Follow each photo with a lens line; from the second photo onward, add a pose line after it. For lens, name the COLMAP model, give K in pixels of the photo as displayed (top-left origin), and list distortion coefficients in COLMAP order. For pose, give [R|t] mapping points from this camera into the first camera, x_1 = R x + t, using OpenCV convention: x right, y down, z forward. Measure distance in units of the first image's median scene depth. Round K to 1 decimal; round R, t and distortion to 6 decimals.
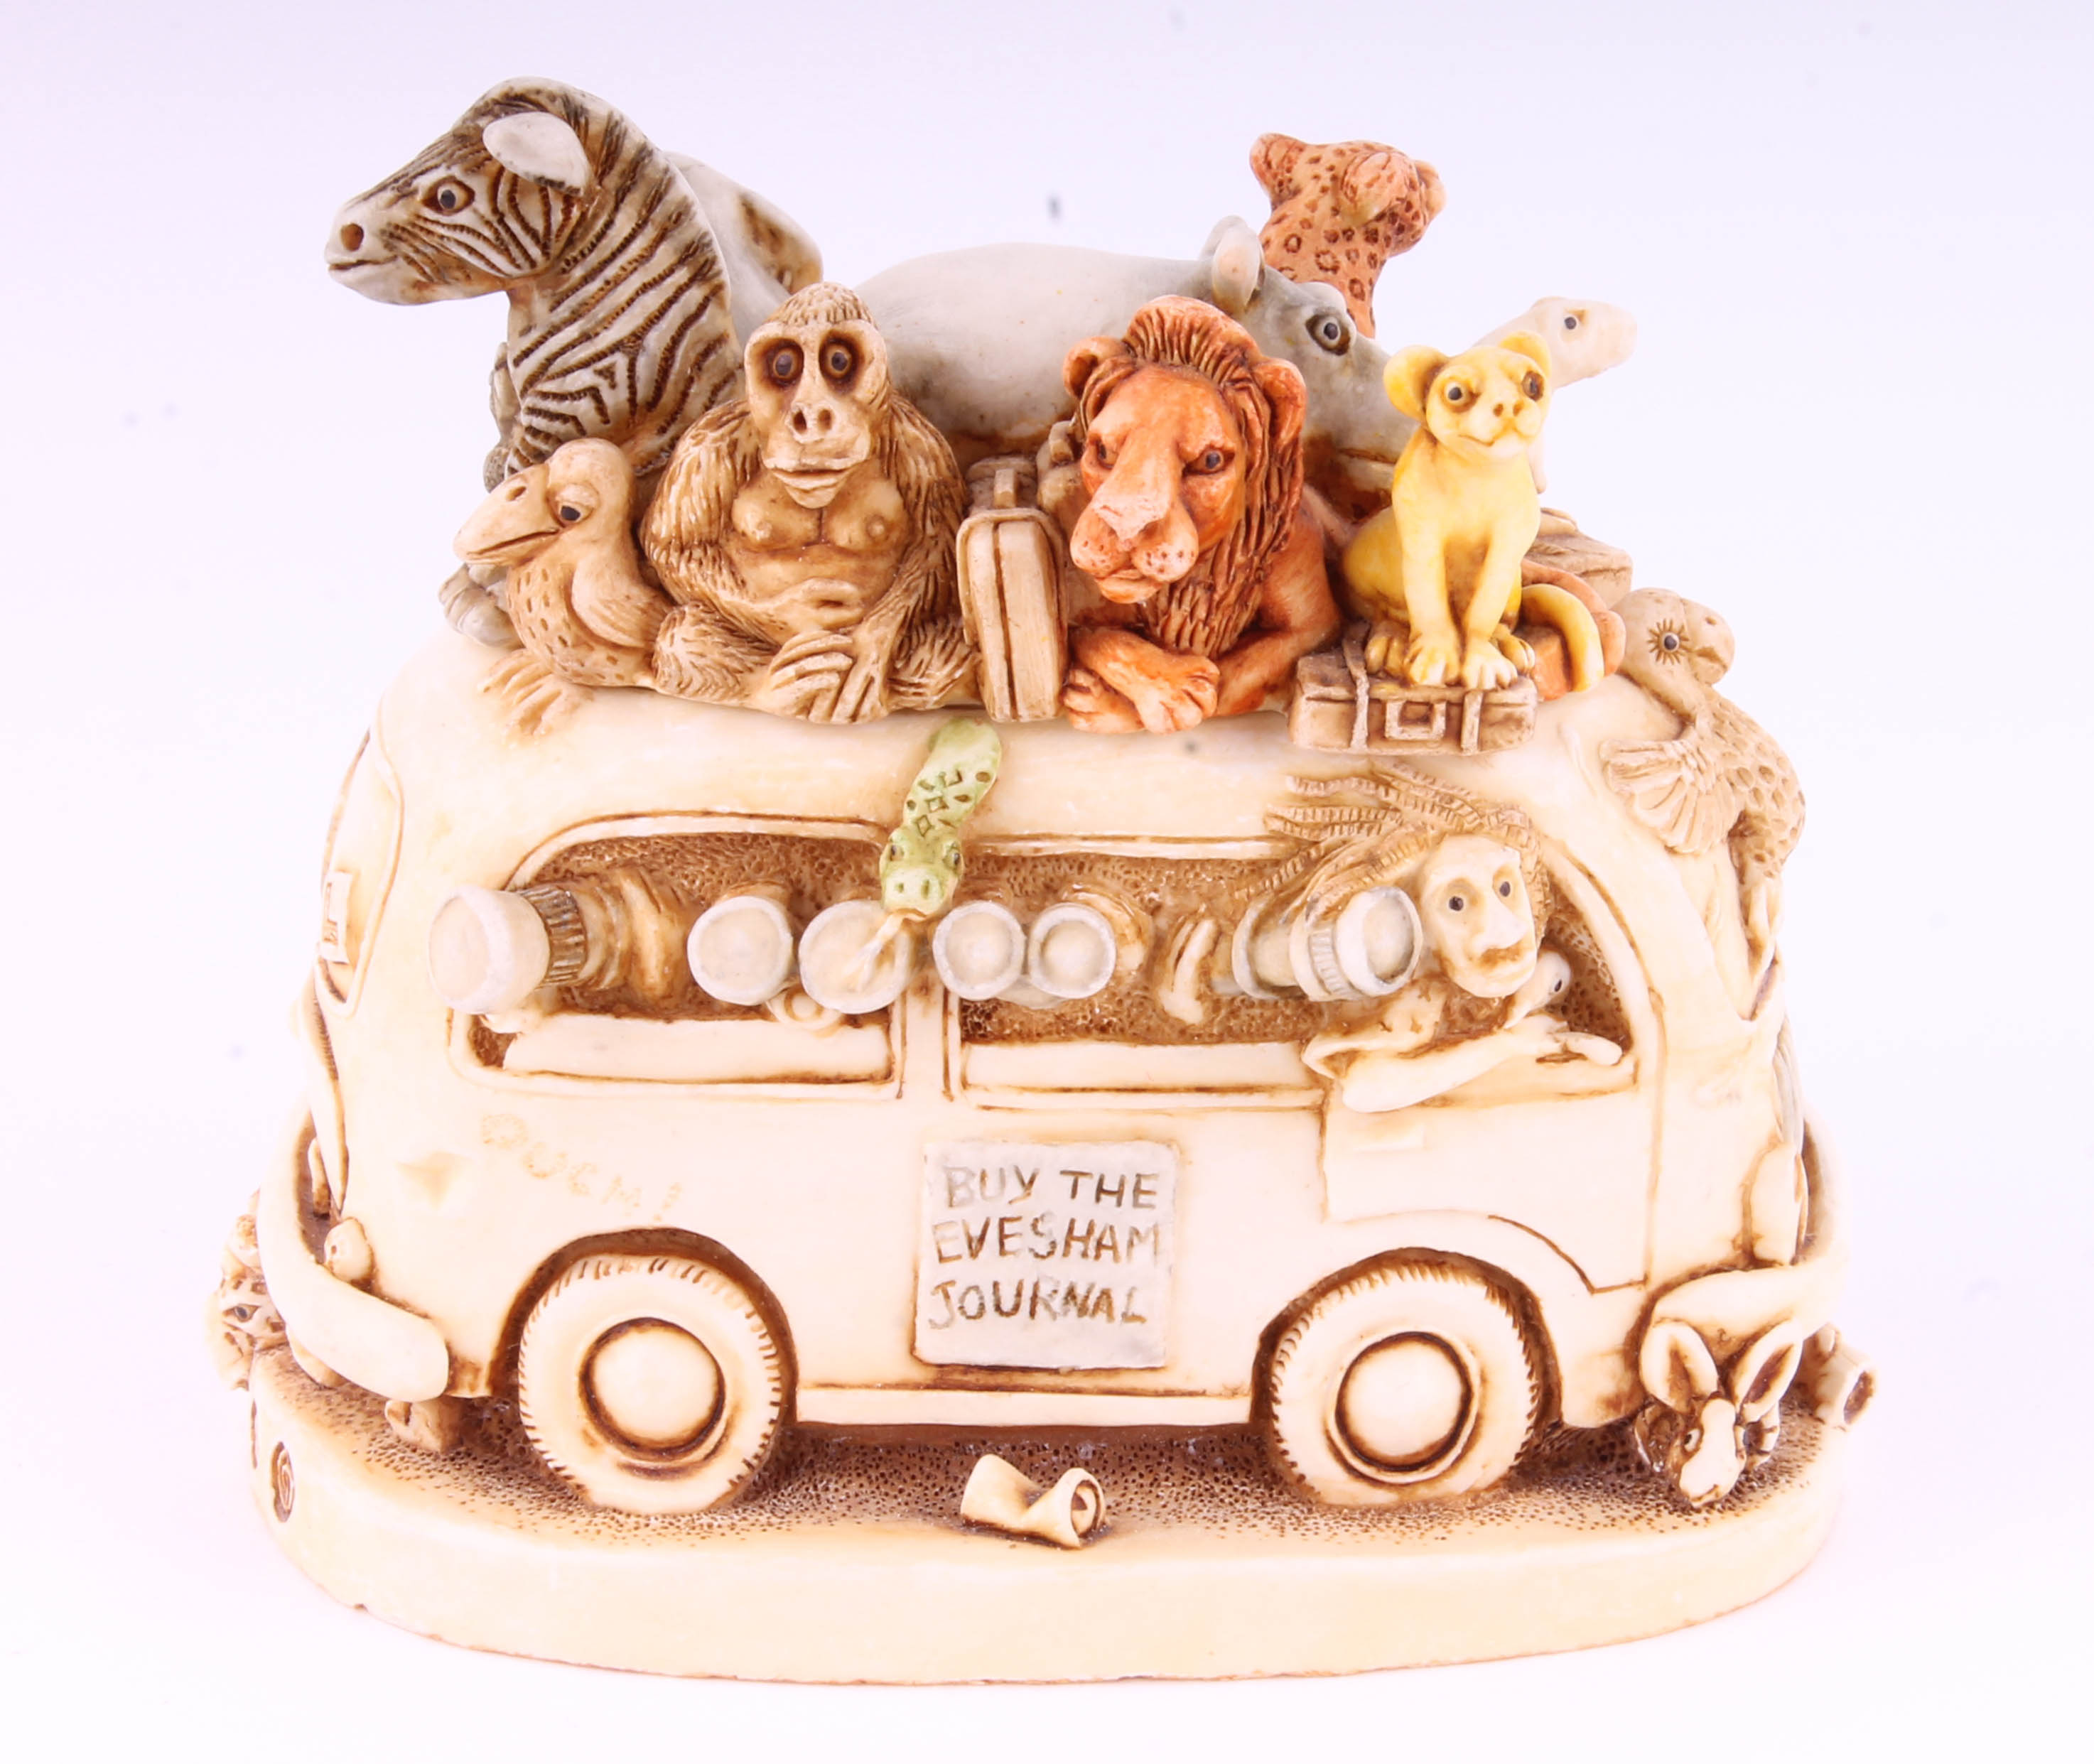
lens RADIAL K [[5576.3, 0, 1043.1], [0, 5576.3, 887.2], [0, 0, 1]] dist [0.039105, 0.000000]
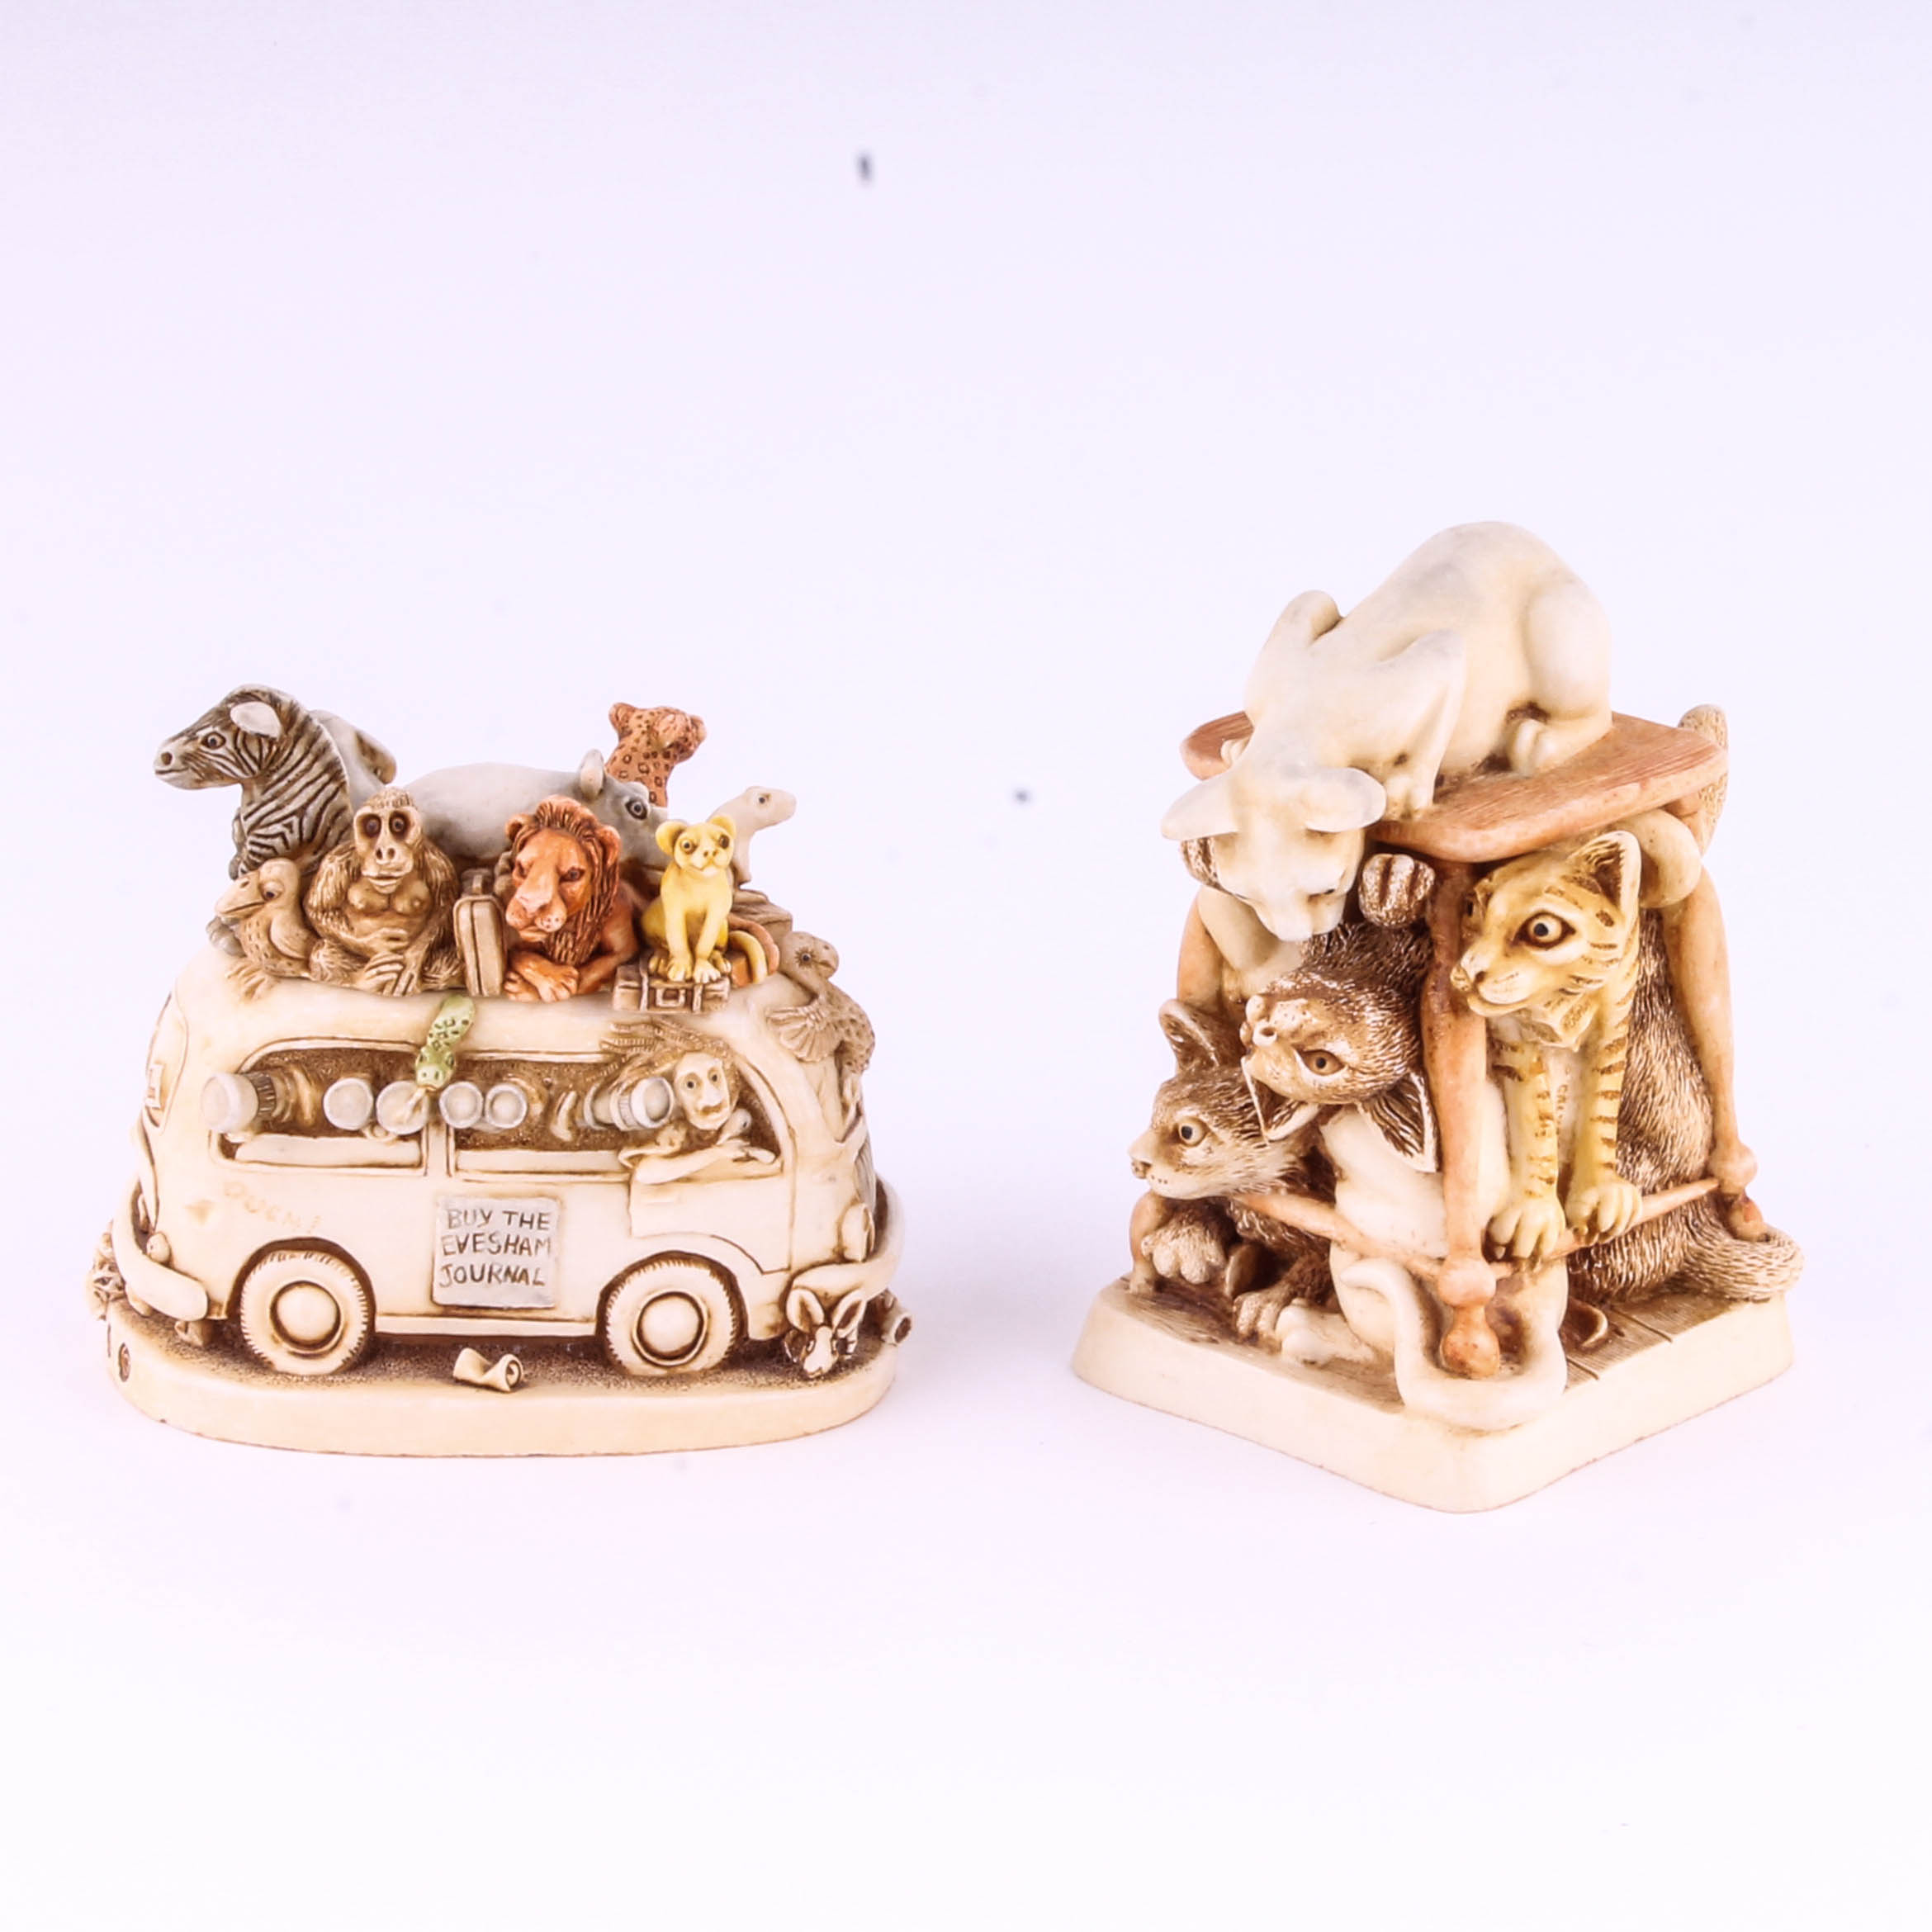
lens RADIAL K [[8173.9, 0, 972.8], [0, 8173.9, 955.2], [0, 0, 1]] dist [0.083378, 0.000000]
pose [[0.999954, 0.009548, 0.000404, 0.175645], [-0.009544, 0.999925, -0.007716, -0.022721], [-0.000478, 0.007711, 0.999970, -2.043250]]
